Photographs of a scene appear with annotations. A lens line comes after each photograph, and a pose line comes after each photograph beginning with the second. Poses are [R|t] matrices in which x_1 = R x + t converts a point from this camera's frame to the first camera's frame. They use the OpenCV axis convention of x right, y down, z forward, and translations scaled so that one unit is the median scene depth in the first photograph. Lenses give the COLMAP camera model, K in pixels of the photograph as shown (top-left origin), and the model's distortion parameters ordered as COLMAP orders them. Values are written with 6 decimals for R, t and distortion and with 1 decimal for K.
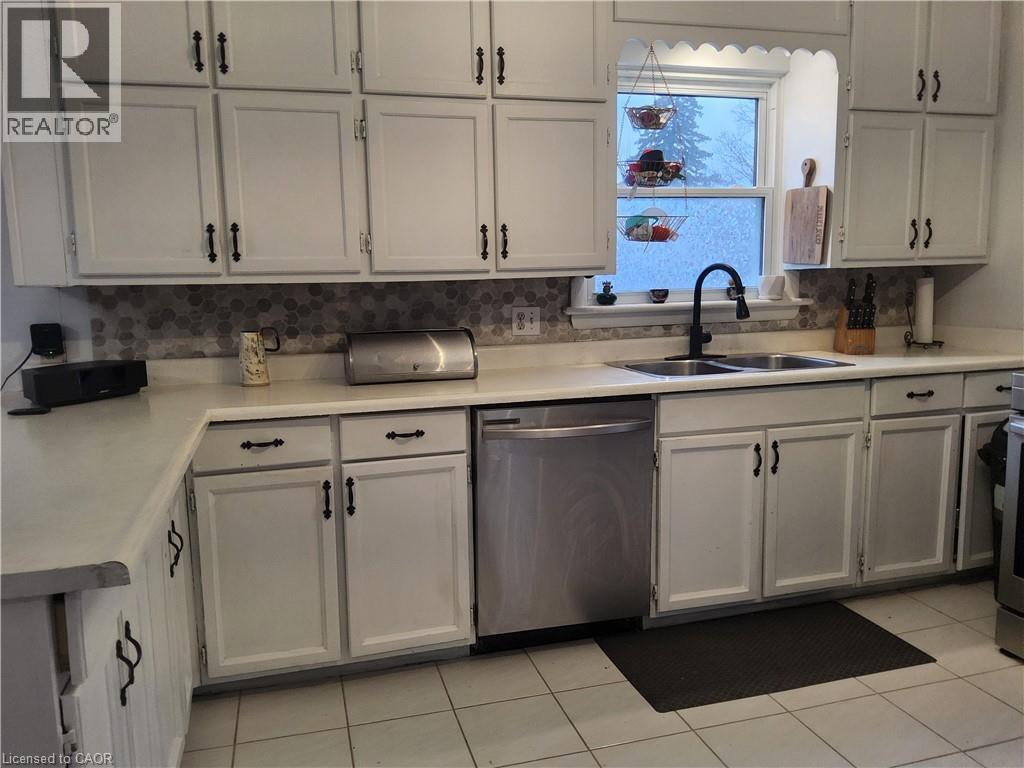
lens RADIAL K [[768.1, 0, 499.9], [0, 768.1, 388.7], [0, 0, 1]] dist [0.100087, -0.195016]
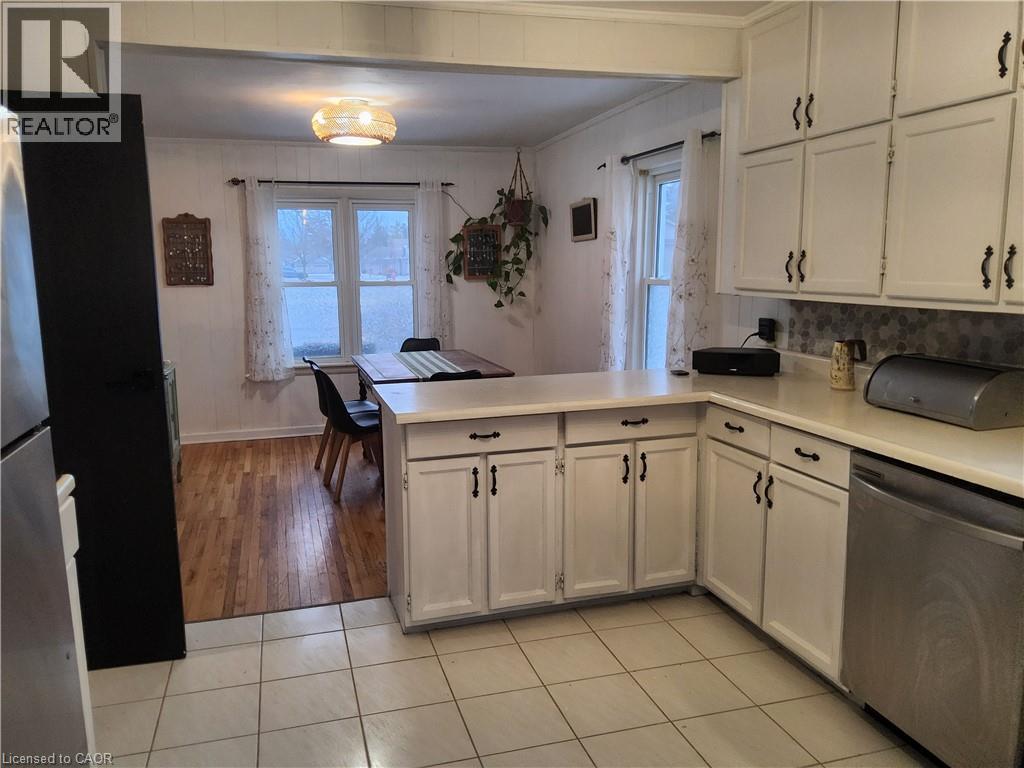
lens RADIAL K [[801.6, 0, 512.0], [0, 801.6, 384.0], [0, 0, 1]] dist [0.001088, 0.002500]
pose [[0.008203, 0.173745, -0.984756, 0.861319], [-0.126571, 0.977049, 0.171331, -0.157110], [0.991924, 0.123236, 0.030005, 0.508821]]
